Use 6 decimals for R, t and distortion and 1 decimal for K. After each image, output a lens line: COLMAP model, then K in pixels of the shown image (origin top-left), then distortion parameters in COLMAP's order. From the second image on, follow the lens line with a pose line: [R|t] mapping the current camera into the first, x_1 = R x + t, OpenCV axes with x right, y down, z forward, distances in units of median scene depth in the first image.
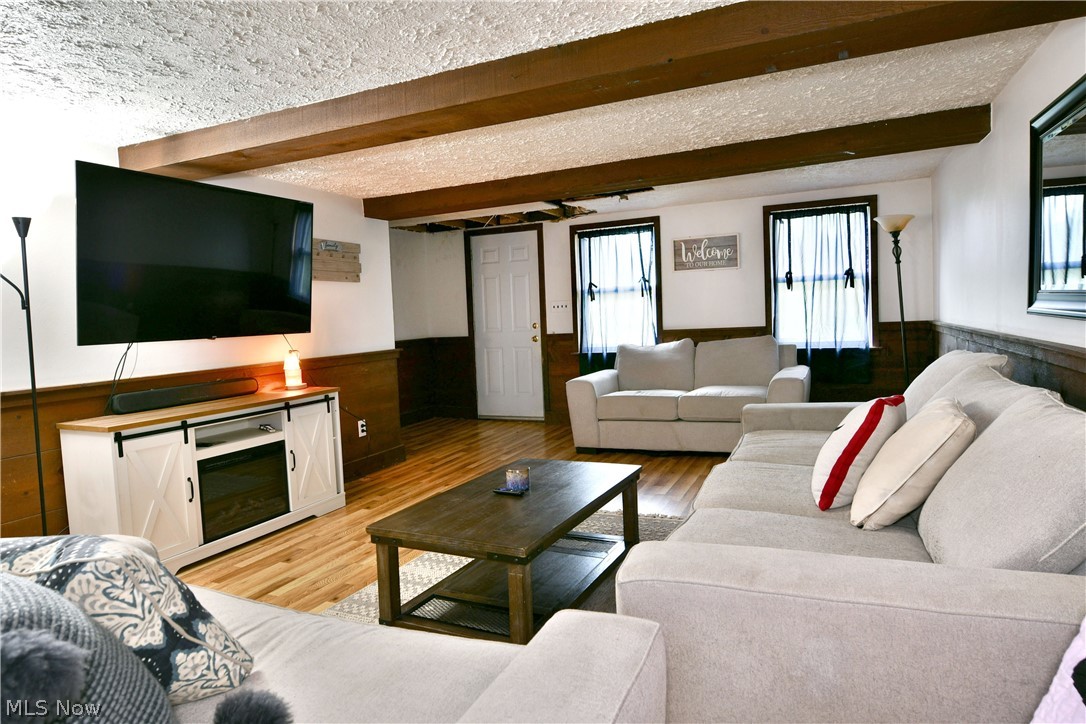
lens RADIAL K [[662.3, 0, 531.9], [0, 662.3, 360.1], [0, 0, 1]] dist [-0.010672, -0.008693]
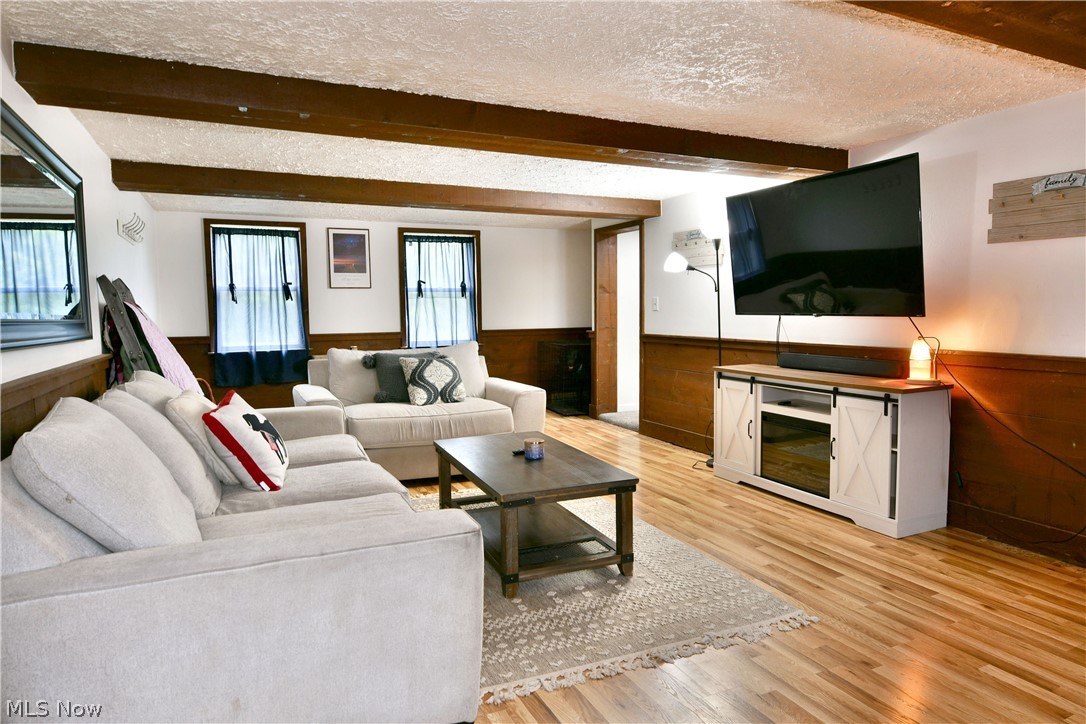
lens RADIAL K [[662.3, 0, 549.4], [0, 662.3, 364.9], [0, 0, 1]] dist [-0.010672, -0.008693]
pose [[-0.637799, 0.118203, -0.761079, 0.427528], [-0.012218, 0.986476, 0.163449, -0.082909], [0.770106, 0.113546, -0.627729, 0.883680]]
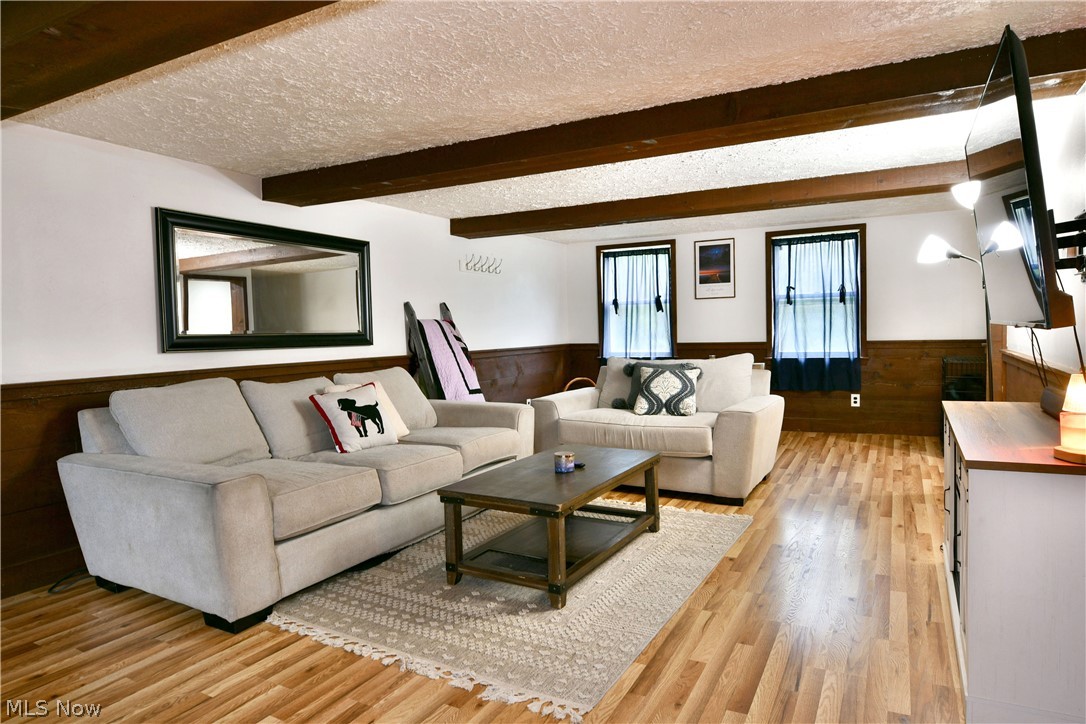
lens RADIAL K [[662.3, 0, 535.3], [0, 662.3, 369.4], [0, 0, 1]] dist [-0.010672, -0.008693]
pose [[-0.995415, 0.068473, 0.066784, -0.030156], [0.076685, 0.988629, 0.129350, -0.072889], [-0.057168, 0.133878, -0.989348, 1.088563]]
